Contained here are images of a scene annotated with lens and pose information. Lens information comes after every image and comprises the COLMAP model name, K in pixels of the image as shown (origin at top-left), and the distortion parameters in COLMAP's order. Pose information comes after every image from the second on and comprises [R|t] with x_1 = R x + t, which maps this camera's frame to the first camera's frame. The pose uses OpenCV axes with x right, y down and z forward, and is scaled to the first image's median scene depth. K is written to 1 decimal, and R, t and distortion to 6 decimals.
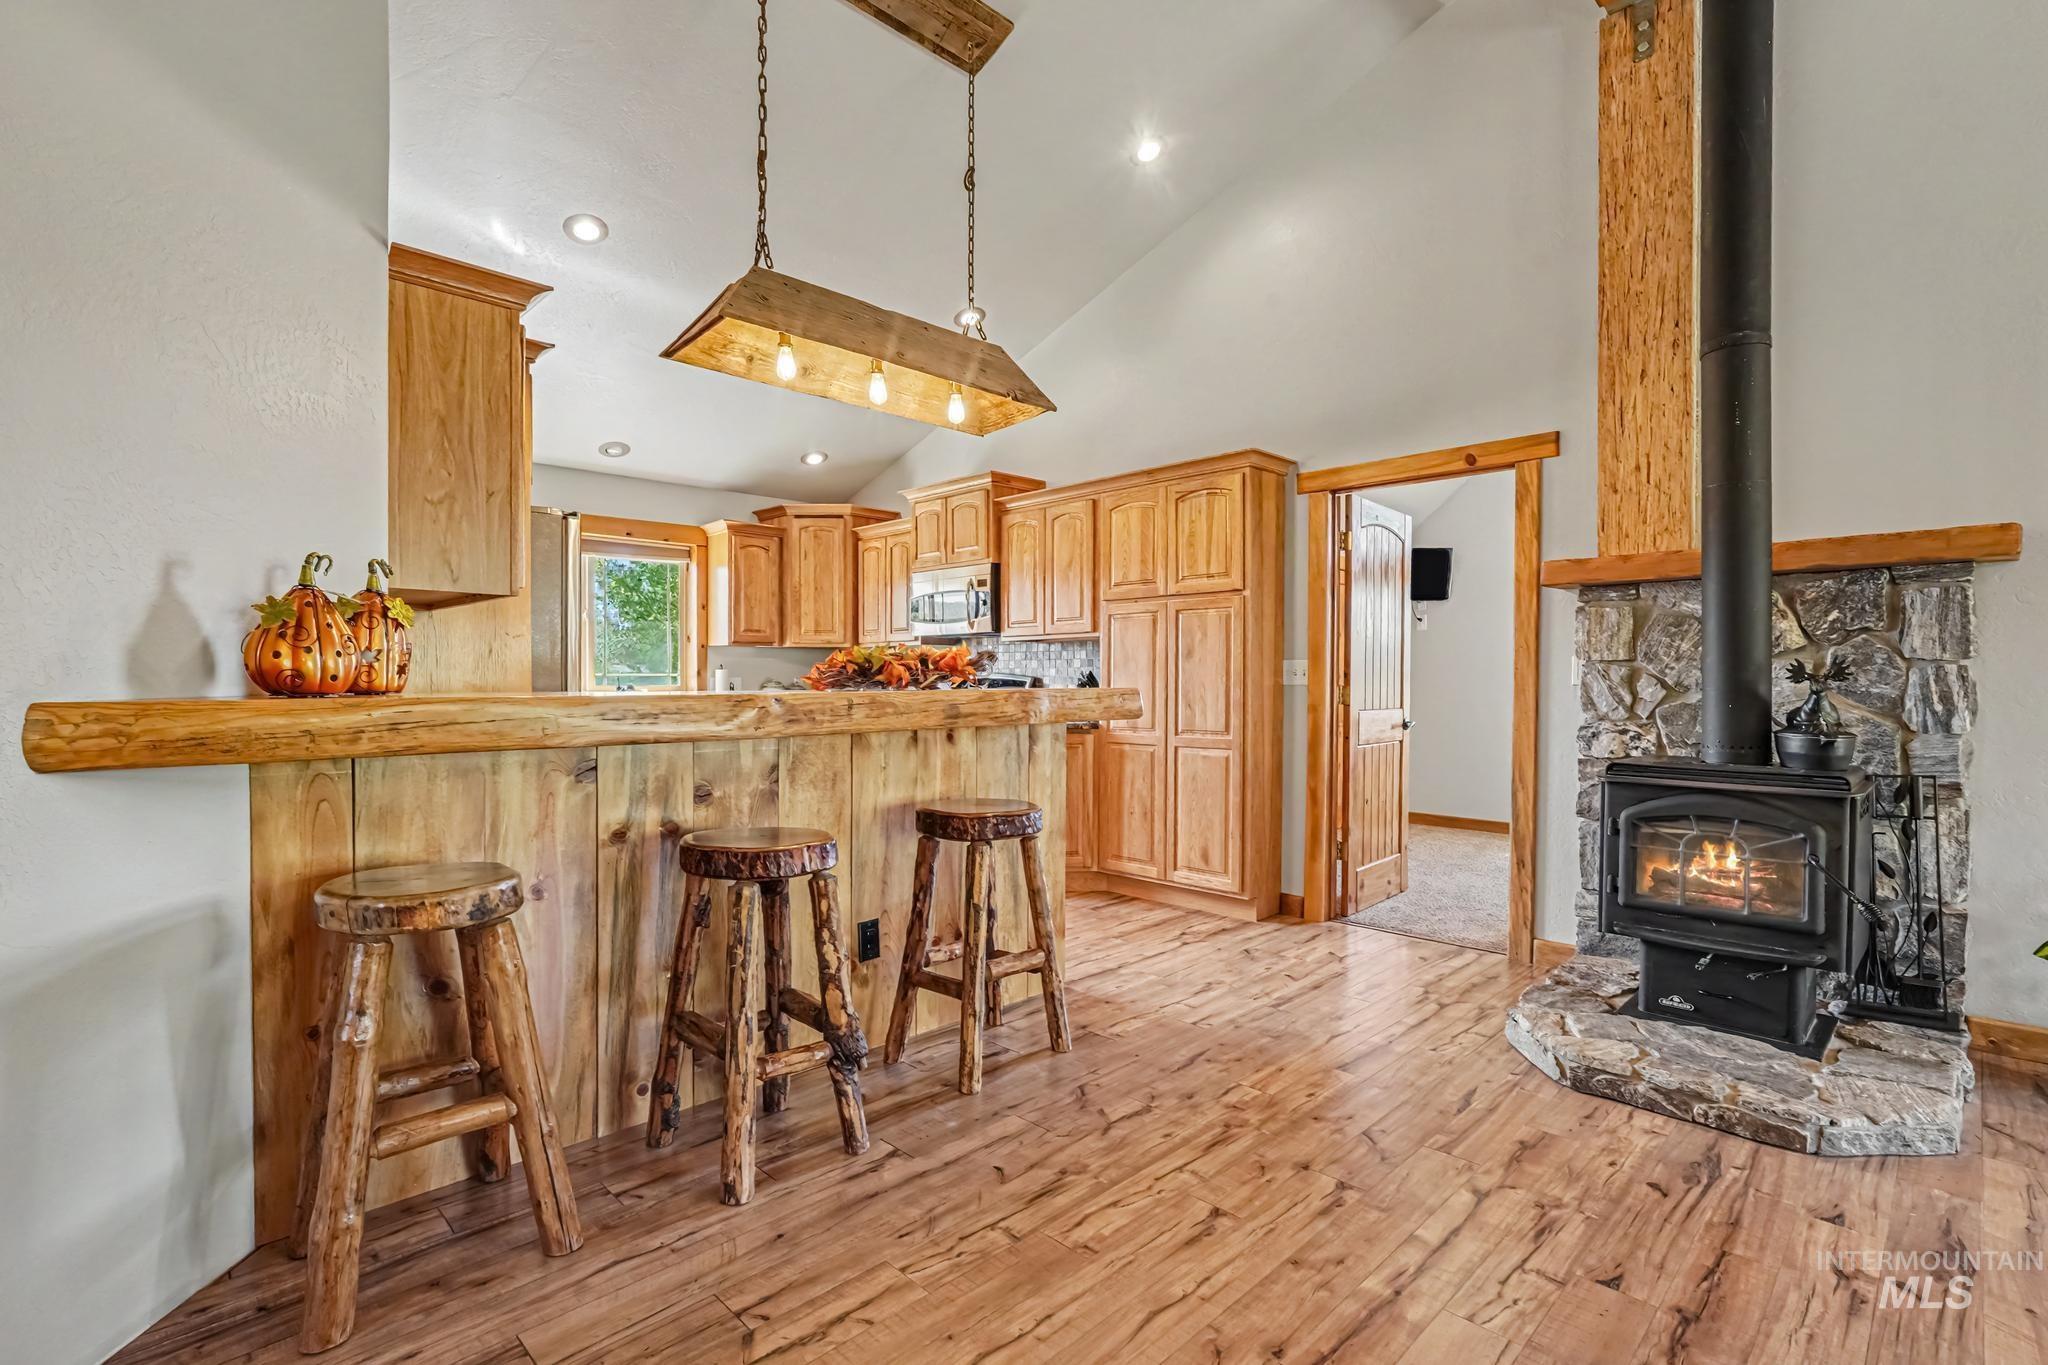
lens RADIAL K [[935.4, 0, 1022.3], [0, 935.4, 687.4], [0, 0, 1]] dist [0.001698, 0.000017]
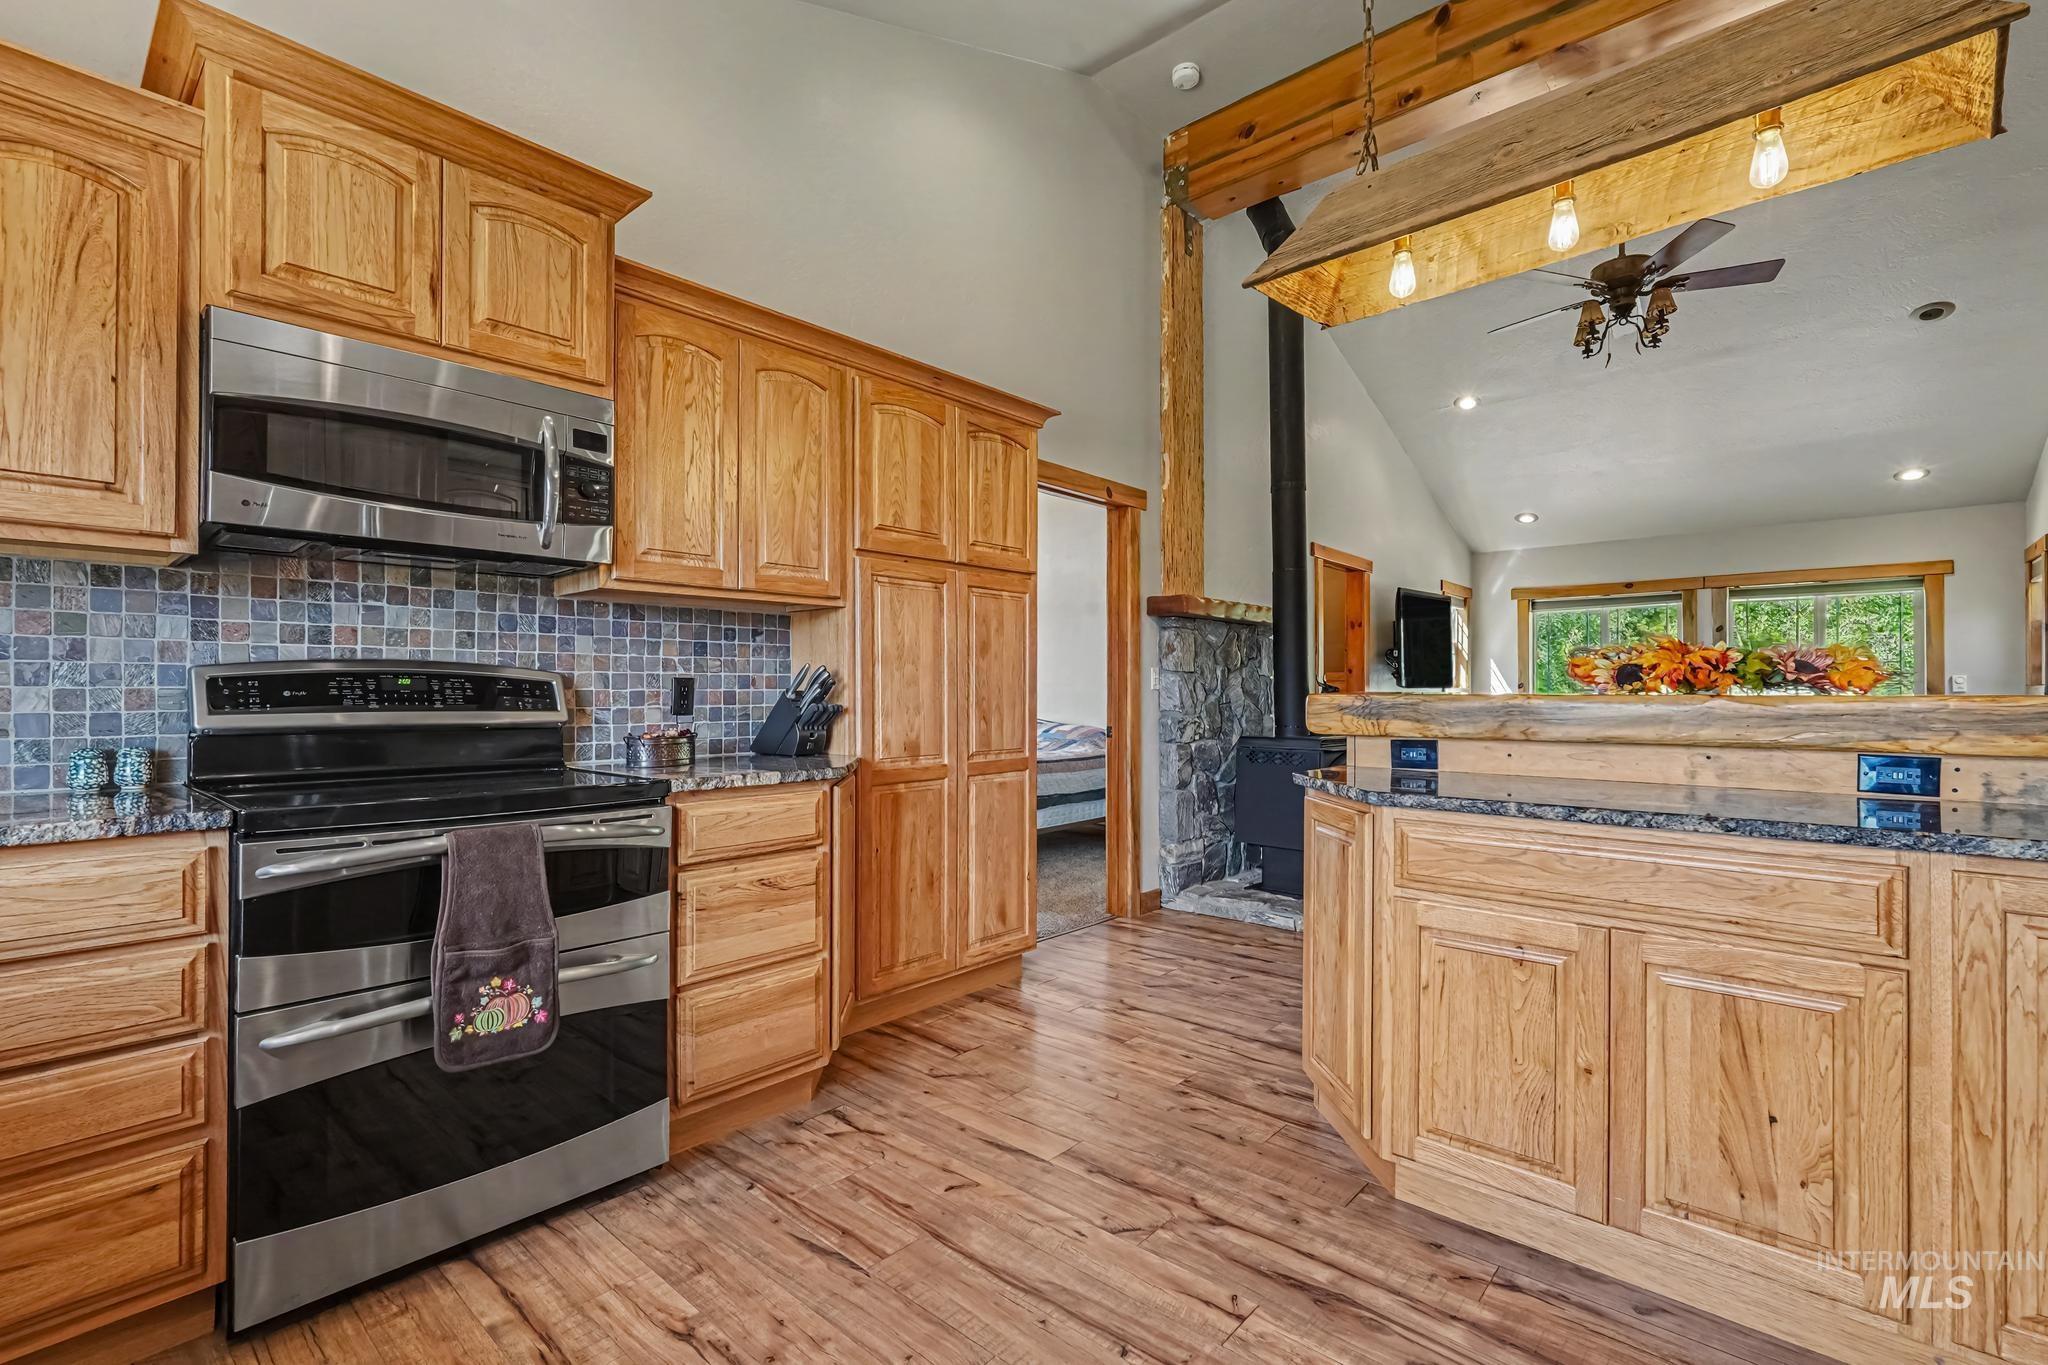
lens RADIAL K [[935.4, 0, 1016.3], [0, 935.4, 684.3], [0, 0, 1]] dist [0.001698, 0.000017]
pose [[-0.059642, 0.004986, 0.998207, -0.562735], [0.003118, 0.999984, -0.004808, -0.003270], [-0.998215, 0.002825, -0.059657, 1.024112]]
